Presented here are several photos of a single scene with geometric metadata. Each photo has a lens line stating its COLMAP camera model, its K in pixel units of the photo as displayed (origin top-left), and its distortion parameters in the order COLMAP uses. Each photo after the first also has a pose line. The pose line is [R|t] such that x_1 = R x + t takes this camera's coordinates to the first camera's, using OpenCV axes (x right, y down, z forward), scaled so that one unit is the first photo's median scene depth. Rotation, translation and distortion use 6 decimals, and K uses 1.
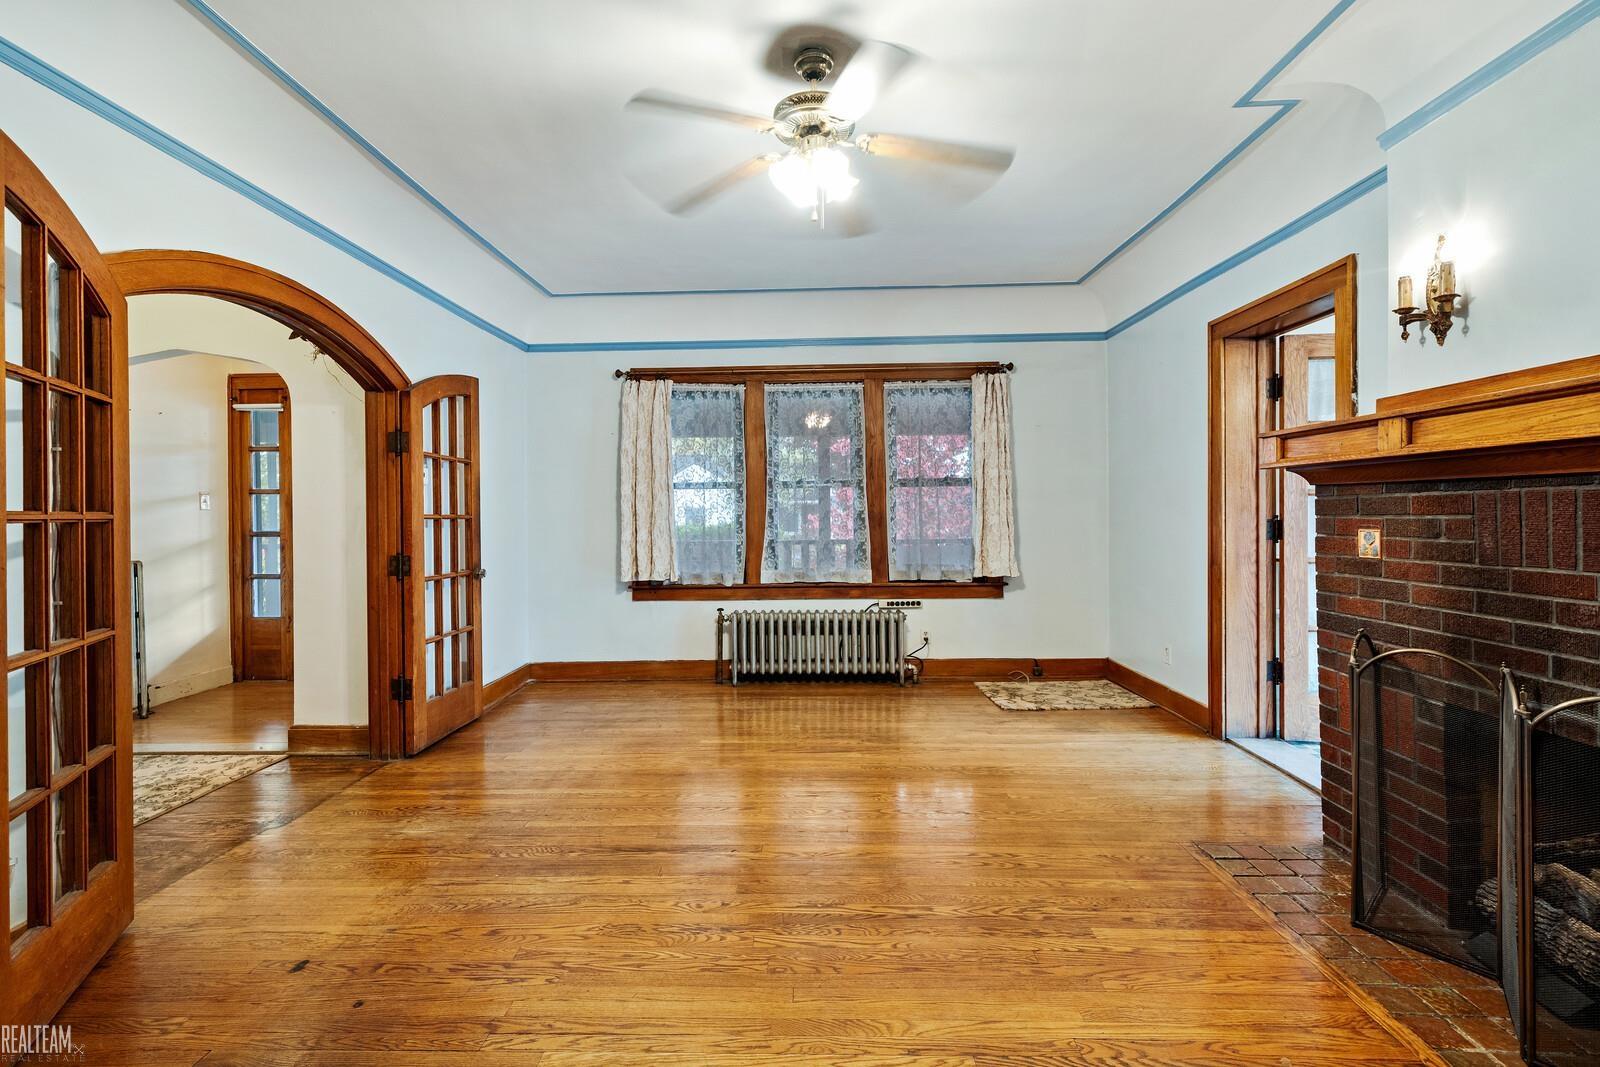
lens RADIAL K [[742.3, 0, 787.5], [0, 742.3, 519.7], [0, 0, 1]] dist [-0.003625, 0.001281]
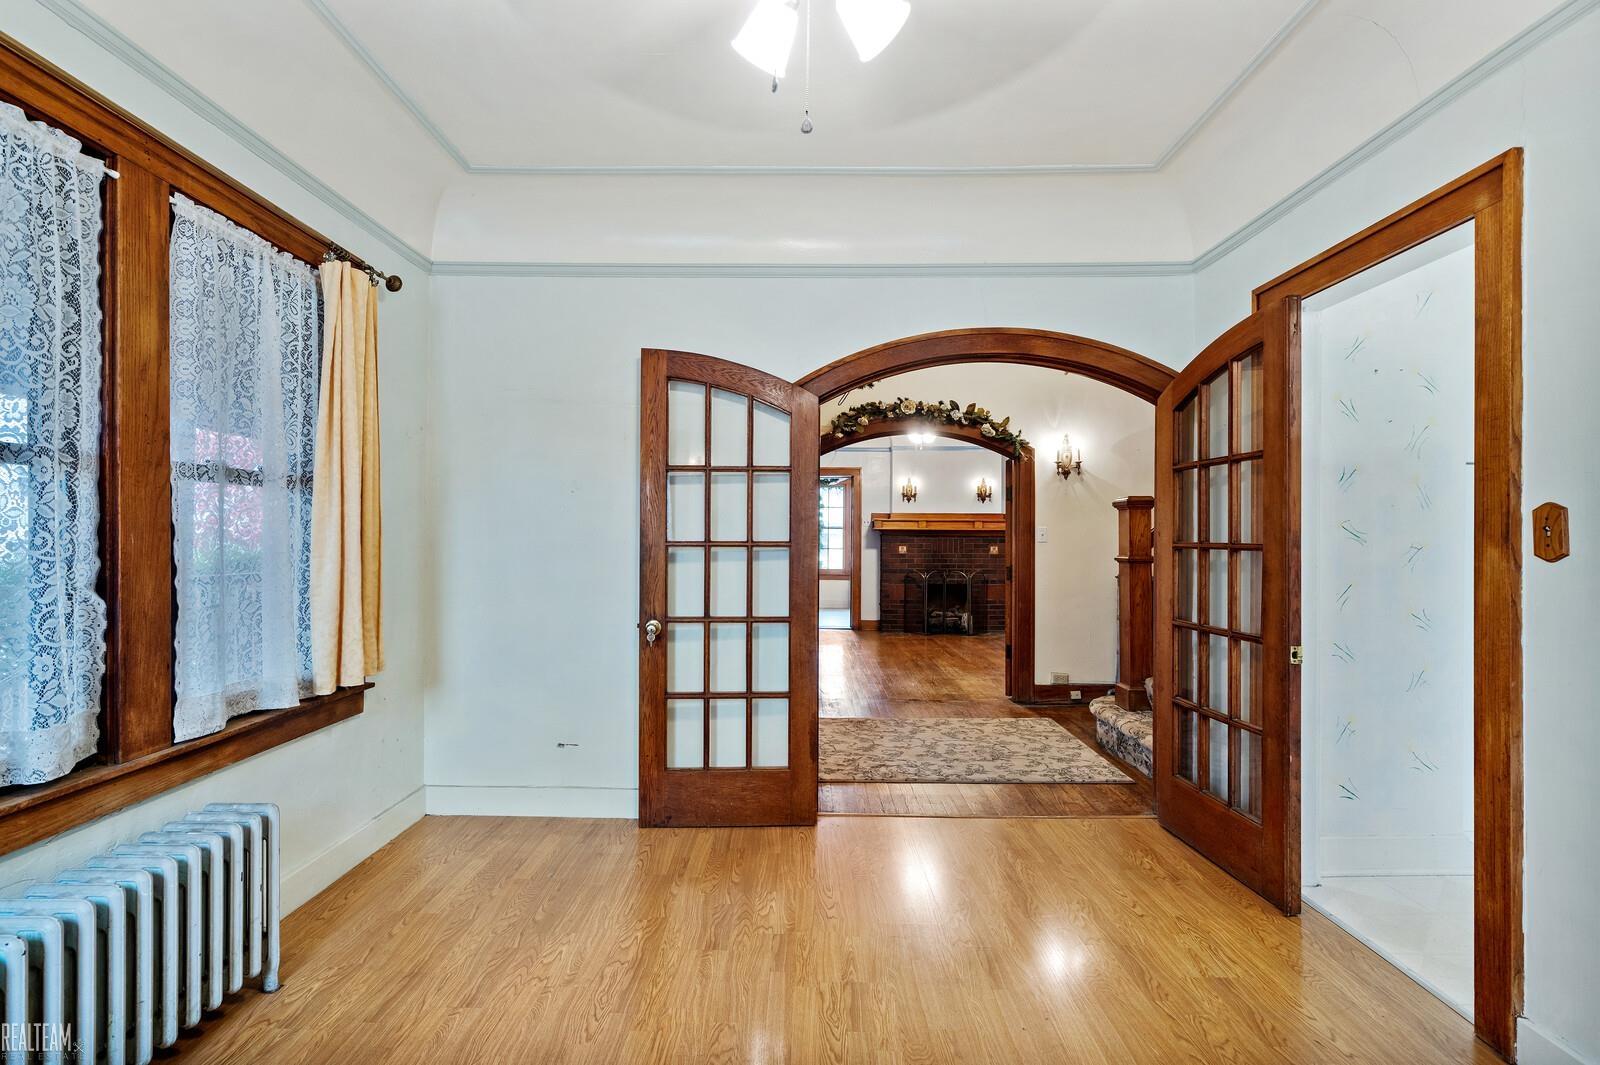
lens RADIAL K [[742.3, 0, 789.4], [0, 742.3, 535.2], [0, 0, 1]] dist [-0.003625, 0.001281]
pose [[-0.016384, 0.013423, 0.999776, -1.587382], [0.002215, 0.999908, -0.013389, 0.002228], [-0.999863, 0.001995, -0.016412, 0.818668]]
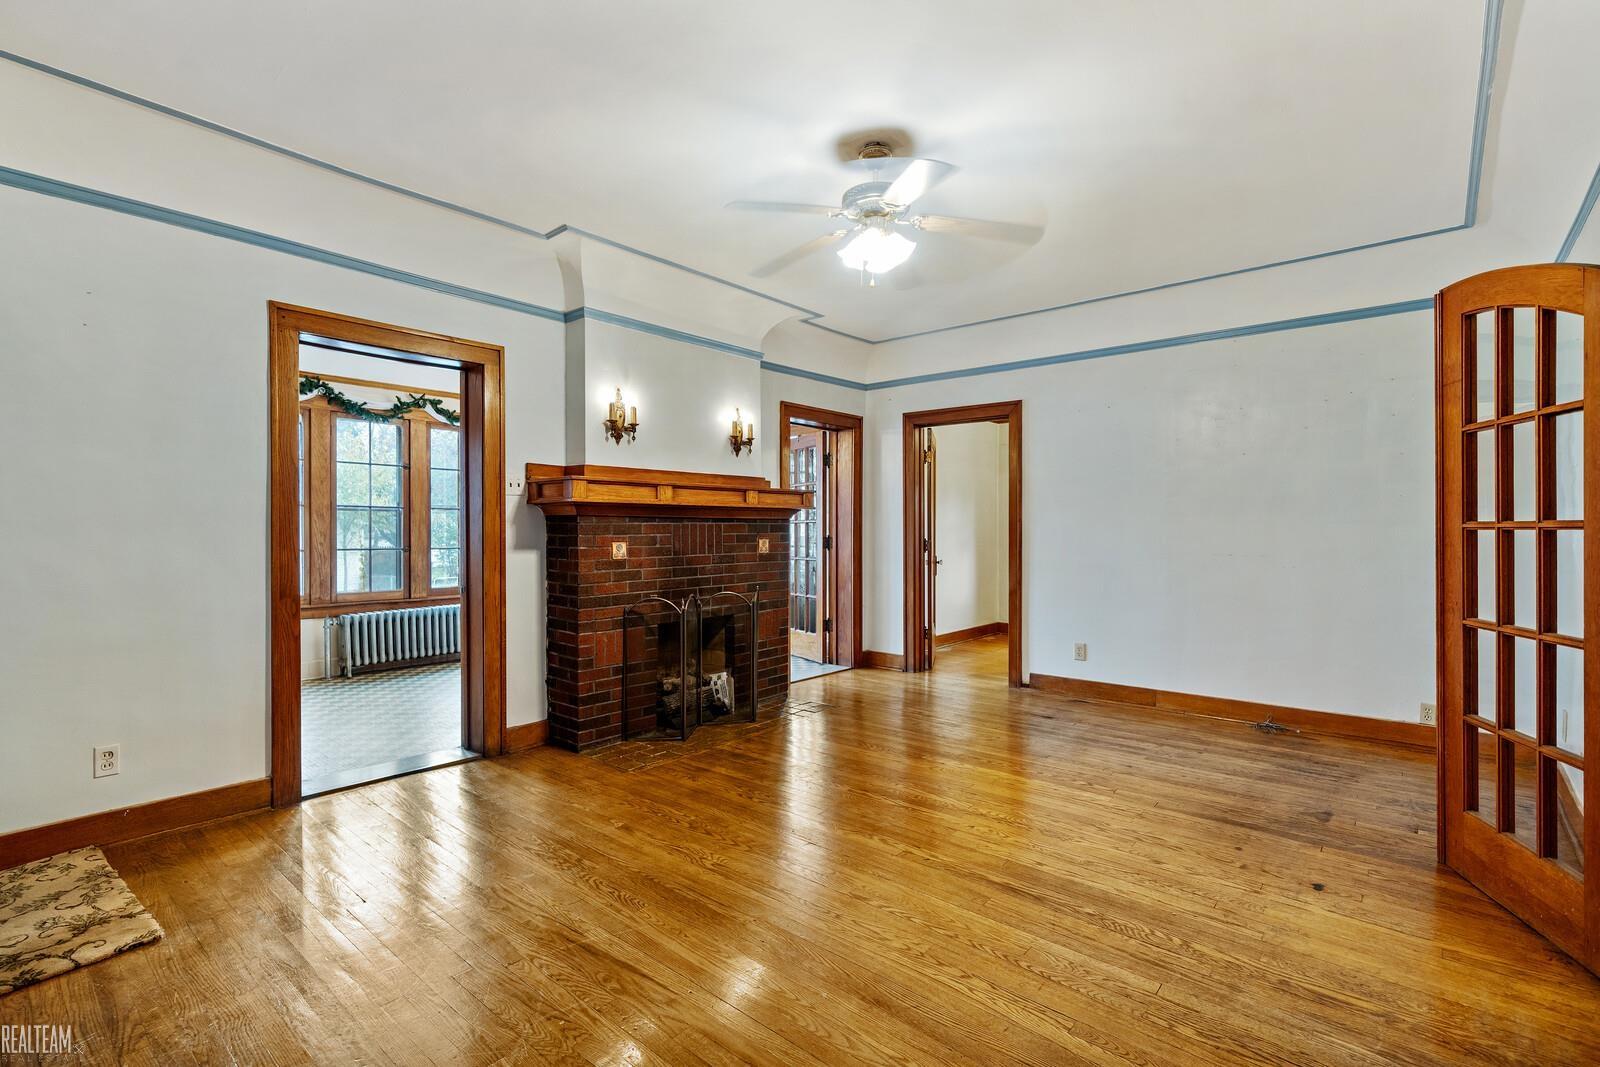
lens RADIAL K [[742.3, 0, 793.3], [0, 742.3, 529.7], [0, 0, 1]] dist [-0.003625, 0.001281]
pose [[-0.778449, 0.011561, 0.627602, -0.308613], [0.014755, 0.999891, -0.000116, -0.005180], [-0.627535, 0.009170, -0.778534, 1.022754]]
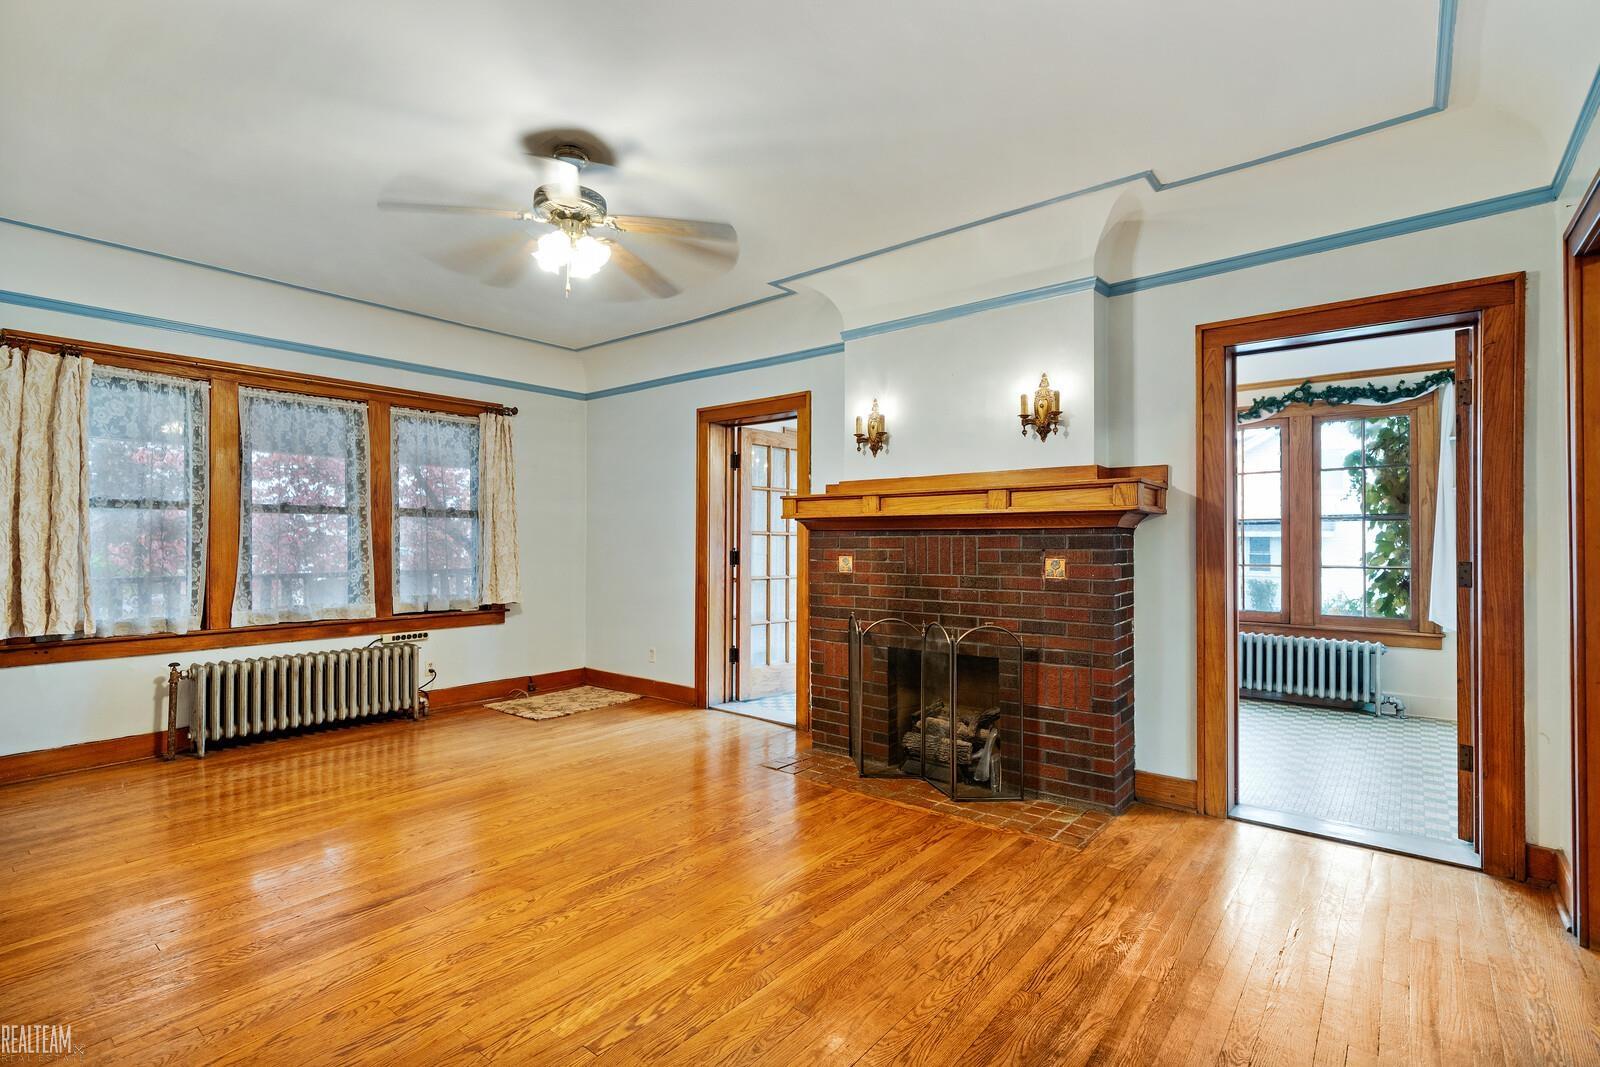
lens RADIAL K [[742.3, 0, 787.8], [0, 742.3, 536.4], [0, 0, 1]] dist [-0.003625, 0.001281]
pose [[0.617584, 0.018693, 0.786283, -0.331828], [-0.001846, 0.999749, -0.022318, 0.002651], [-0.786503, 0.012332, 0.617464, 0.010188]]
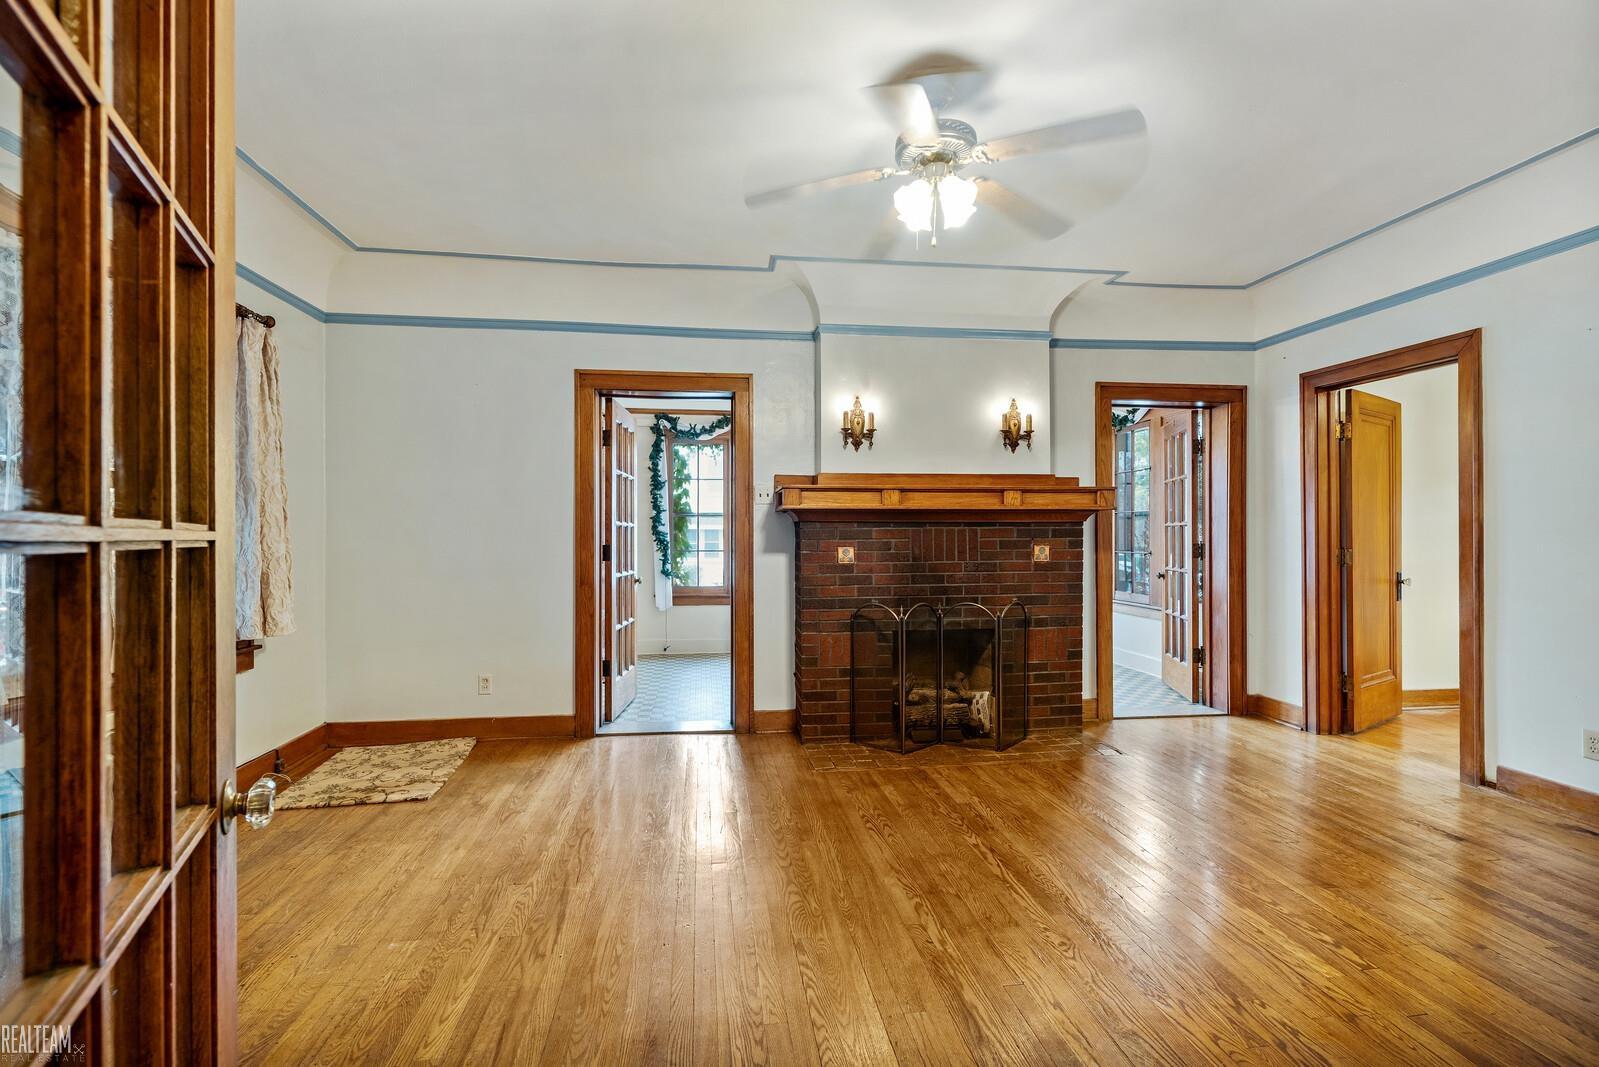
lens RADIAL K [[741.8, 0, 786.9], [0, 741.8, 529.5], [0, 0, 1]] dist [-0.003625, 0.001281]
pose [[-0.153354, 0.017018, 0.988025, -0.469232], [0.011684, 0.999813, -0.015408, -0.001914], [-0.988102, 0.009181, -0.153524, 0.687466]]
